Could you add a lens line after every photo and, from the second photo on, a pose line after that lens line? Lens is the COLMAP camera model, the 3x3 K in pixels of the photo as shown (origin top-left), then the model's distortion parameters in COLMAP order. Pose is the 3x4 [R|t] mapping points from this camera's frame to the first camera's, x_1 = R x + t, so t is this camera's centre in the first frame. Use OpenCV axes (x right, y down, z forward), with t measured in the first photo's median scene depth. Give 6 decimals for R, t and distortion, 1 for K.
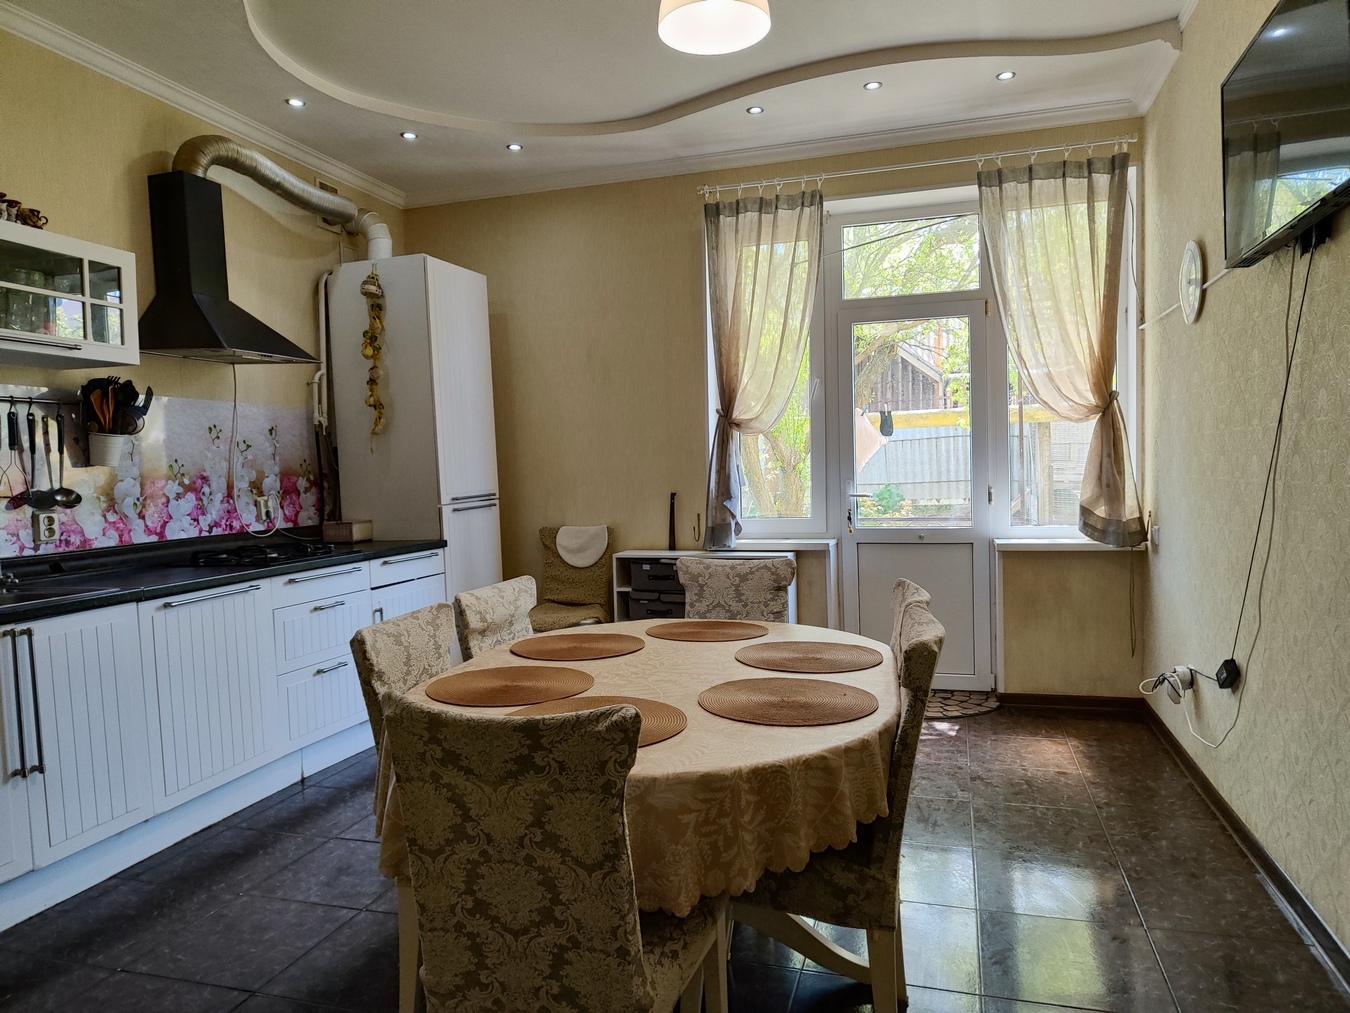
lens RADIAL K [[913.8, 0, 678.0], [0, 913.8, 504.8], [0, 0, 1]] dist [0.023050, -0.018668]
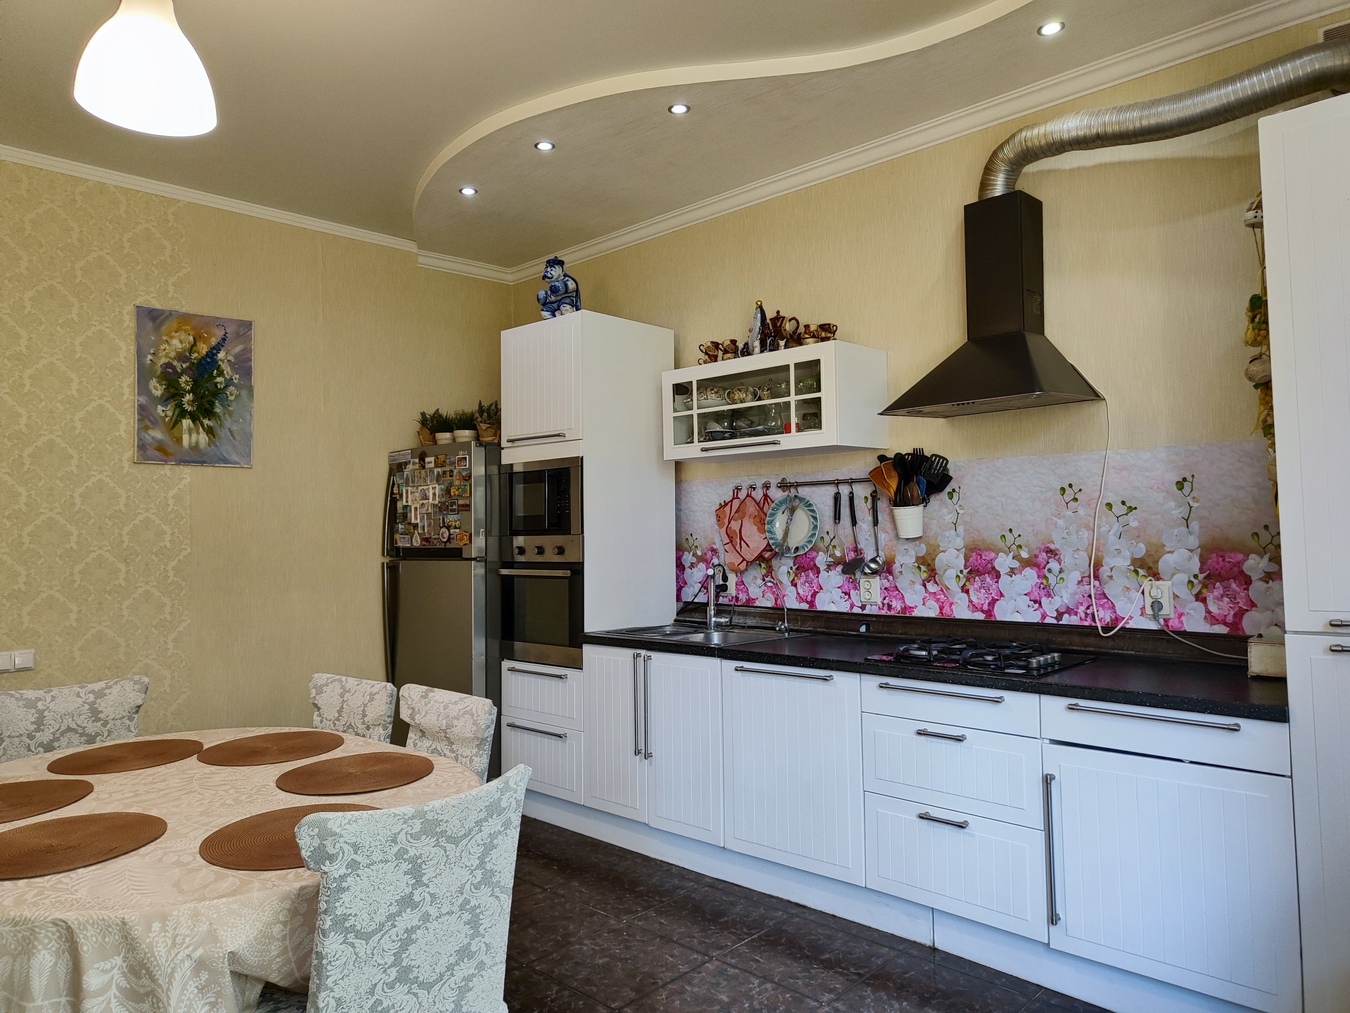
lens RADIAL K [[913.8, 0, 669.3], [0, 913.8, 498.5], [0, 0, 1]] dist [0.023050, -0.018668]
pose [[-0.460416, 0.008057, -0.887667, 0.400403], [-0.004690, 0.999923, 0.011509, -0.094197], [0.887691, 0.009462, -0.460343, 1.213786]]
